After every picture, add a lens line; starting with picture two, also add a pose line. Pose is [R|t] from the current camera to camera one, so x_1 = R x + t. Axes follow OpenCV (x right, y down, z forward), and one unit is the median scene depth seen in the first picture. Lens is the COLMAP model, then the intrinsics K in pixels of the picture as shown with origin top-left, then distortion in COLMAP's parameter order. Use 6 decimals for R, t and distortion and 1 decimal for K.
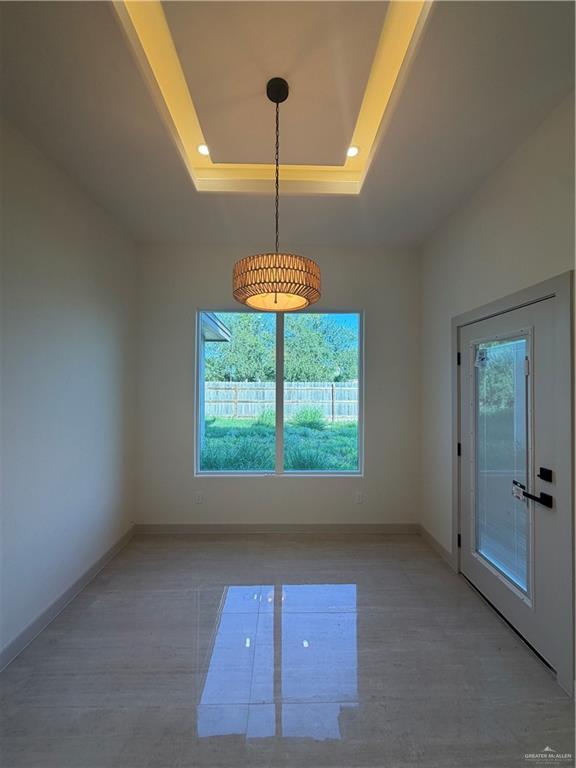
lens RADIAL K [[306.5, 0, 287.1], [0, 306.5, 383.1], [0, 0, 1]] dist [-0.001731, 0.000745]
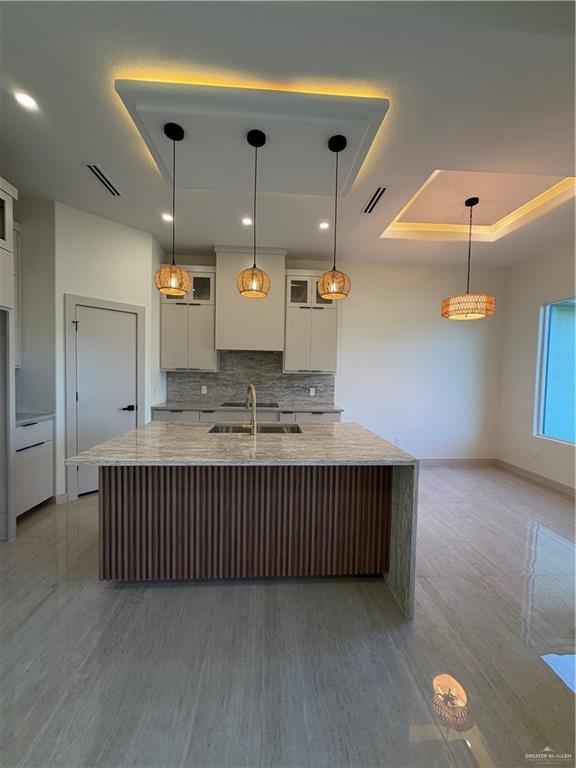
lens RADIAL K [[306.5, 0, 286.1], [0, 306.5, 383.1], [0, 0, 1]] dist [-0.001731, 0.000745]
pose [[0.046447, 0.040825, -0.998086, 0.896580], [-0.013528, 0.999099, 0.040236, 0.043653], [0.998829, 0.011634, 0.046957, -0.100048]]
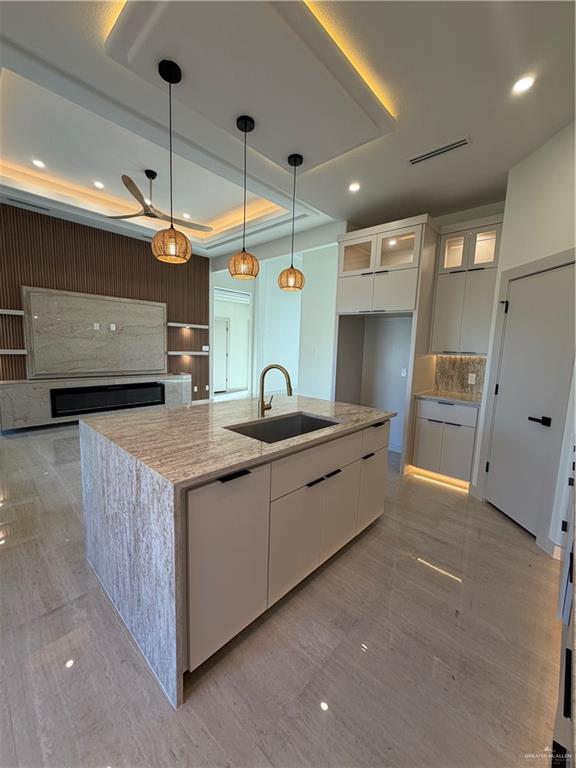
lens RADIAL K [[306.5, 0, 286.7], [0, 306.5, 383.3], [0, 0, 1]] dist [-0.001731, 0.000745]
pose [[-0.717900, -0.105240, 0.688146, -0.294699], [-0.034190, 0.992644, 0.116139, 0.040074], [-0.695306, 0.059848, -0.716217, 0.294584]]
